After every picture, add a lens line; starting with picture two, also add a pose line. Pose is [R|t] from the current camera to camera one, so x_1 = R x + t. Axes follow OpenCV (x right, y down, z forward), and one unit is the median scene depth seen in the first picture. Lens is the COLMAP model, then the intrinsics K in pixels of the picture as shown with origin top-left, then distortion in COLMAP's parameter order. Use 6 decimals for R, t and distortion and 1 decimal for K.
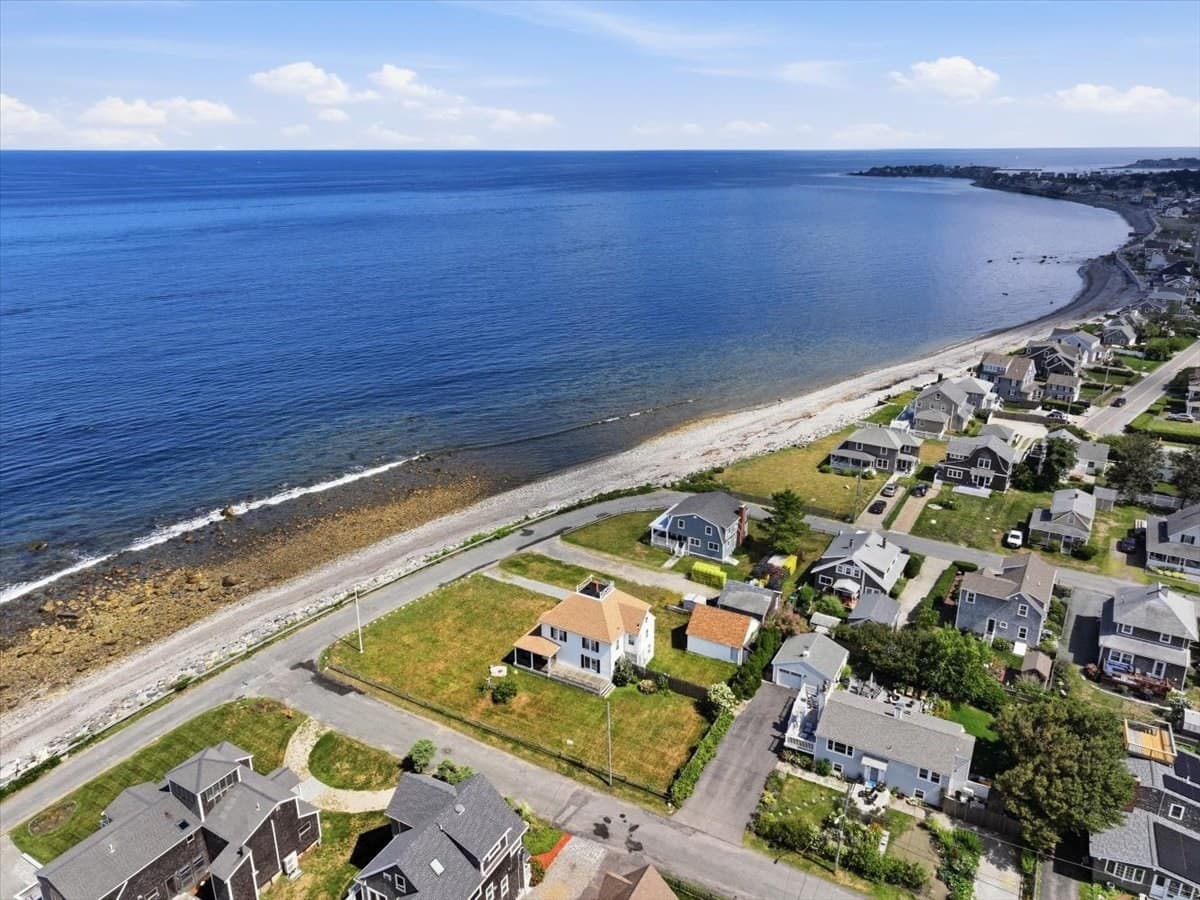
lens RADIAL K [[847.4, 0, 600.0], [0, 847.4, 450.0], [0, 0, 1]] dist [0.008161, 0.001212]
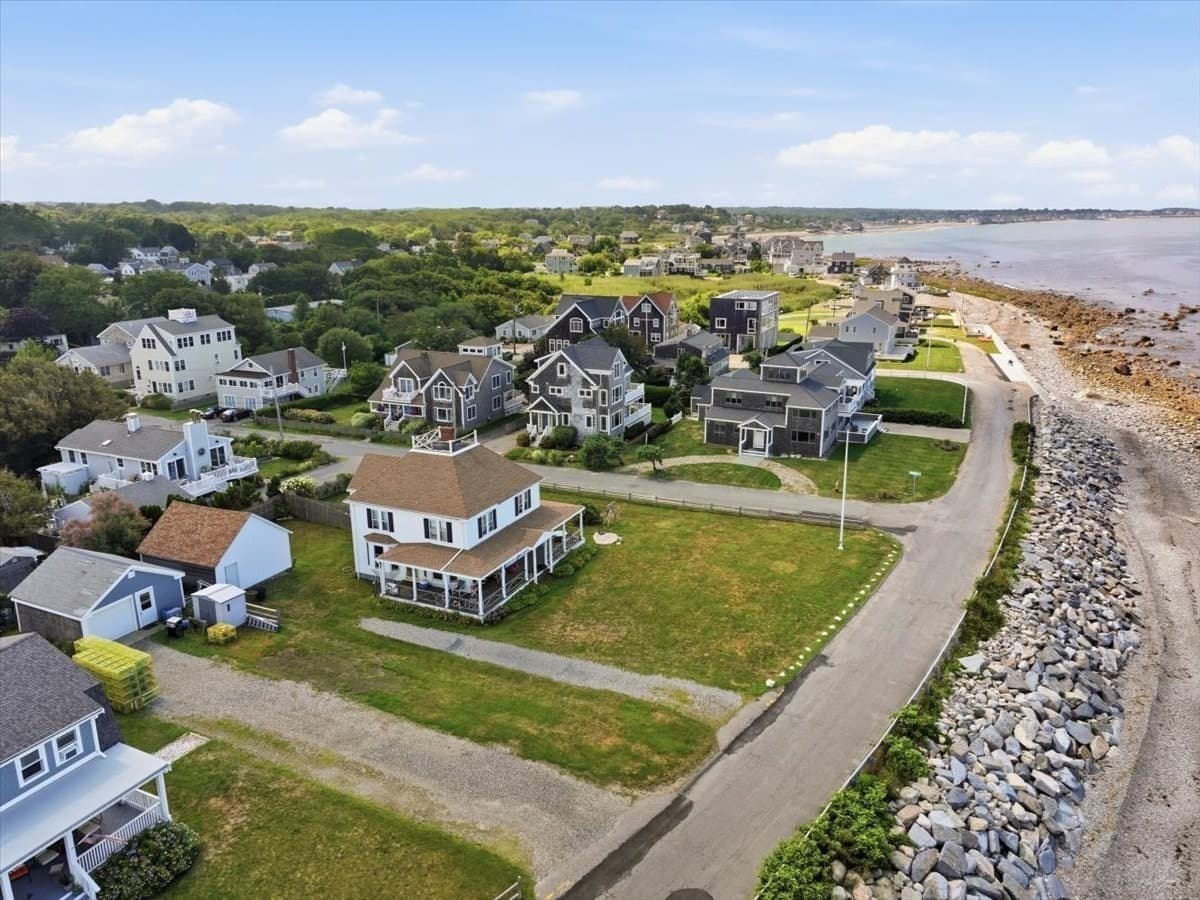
lens RADIAL K [[847.4, 0, 600.0], [0, 847.4, 450.0], [0, 0, 1]] dist [0.008161, 0.001212]
pose [[-0.996725, 0.031420, -0.074509, -0.065201], [-0.017688, 0.814394, 0.580043, -0.165901], [0.078904, 0.579462, -0.811171, 1.419343]]
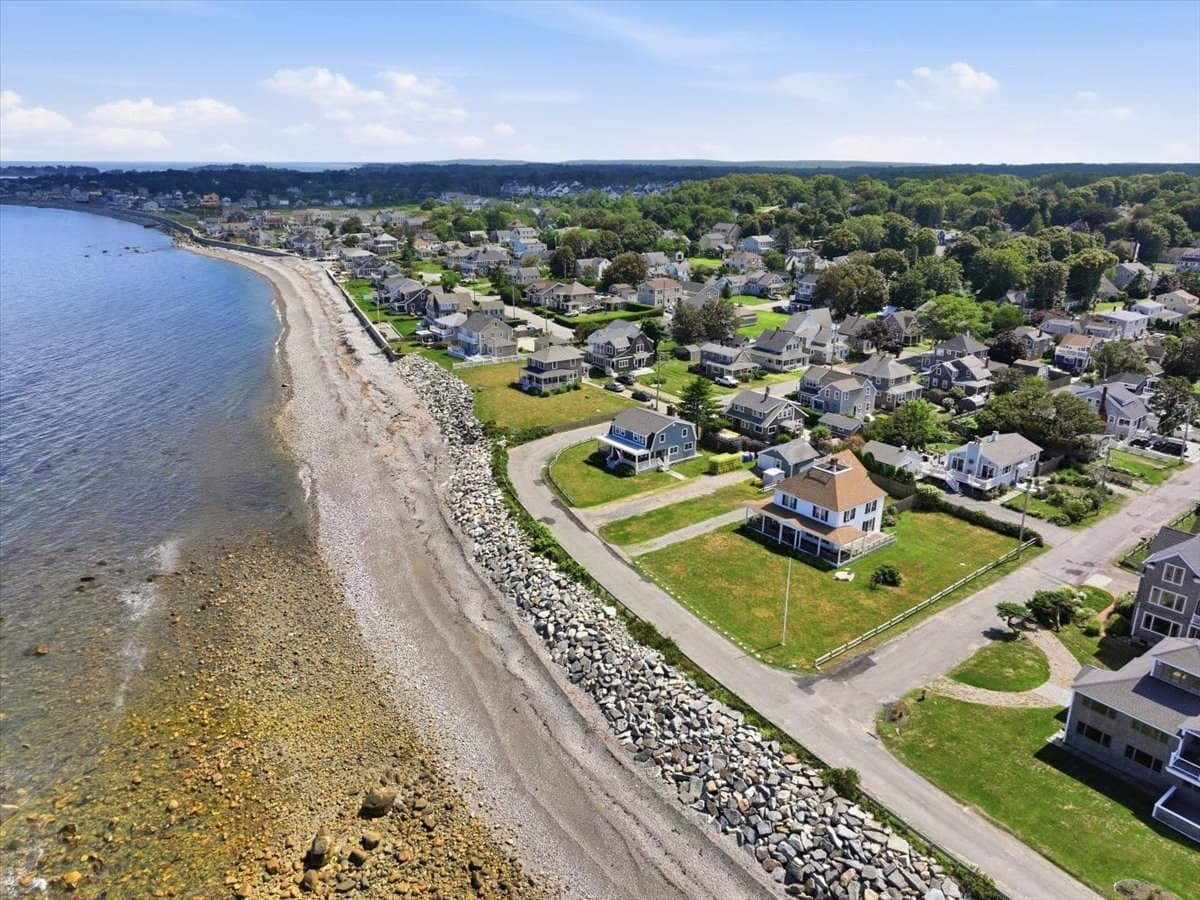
lens RADIAL K [[847.4, 0, 600.0], [0, 847.4, 450.0], [0, 0, 1]] dist [0.008161, 0.001212]
pose [[0.364055, -0.292349, 0.884305, -0.970473], [0.305318, 0.934455, 0.183234, -0.123708], [-0.879912, 0.203287, 0.429452, 0.766037]]
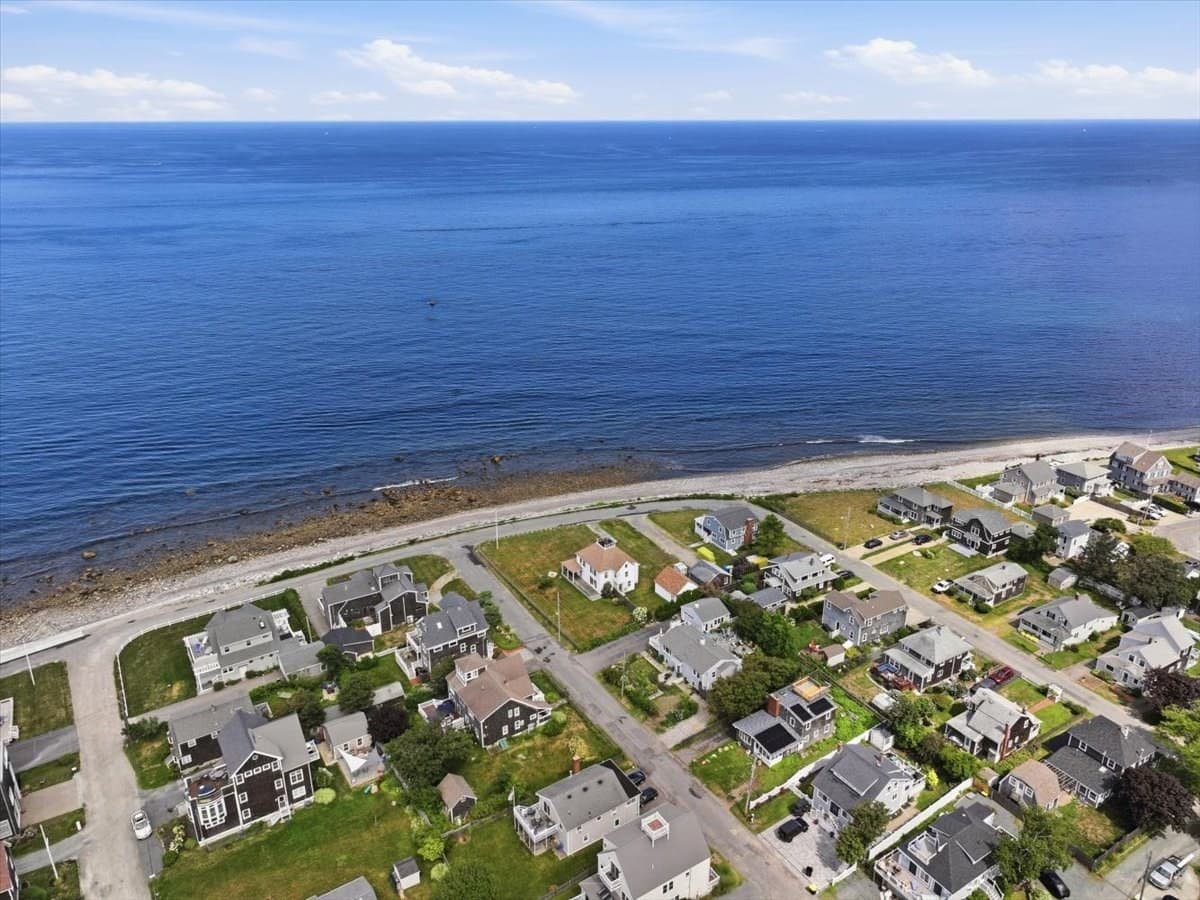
lens RADIAL K [[847.4, 0, 600.0], [0, 847.4, 450.0], [0, 0, 1]] dist [0.008161, 0.001212]
pose [[0.875996, 0.178834, -0.447939, 0.704207], [-0.163530, 0.983835, 0.072984, -0.145620], [0.453750, 0.009318, 0.891080, -0.554087]]
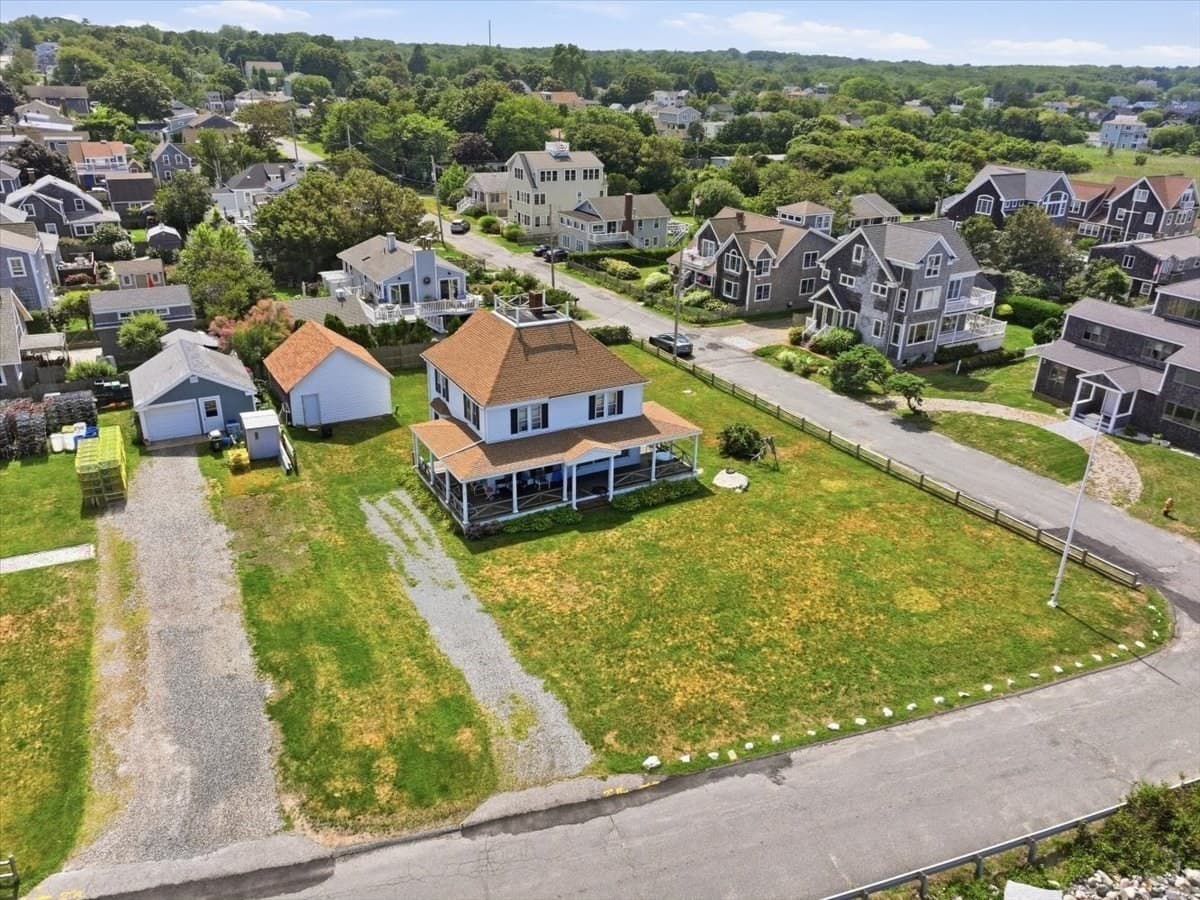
lens RADIAL K [[857.3, 0, 602.6], [0, 857.3, 453.7], [0, 0, 1]] dist [0.006883, 0.003360]
pose [[-0.856231, -0.228816, 0.463155, -0.267931], [0.156411, 0.739646, 0.654568, -0.081604], [-0.492346, 0.632904, -0.597518, 1.259403]]
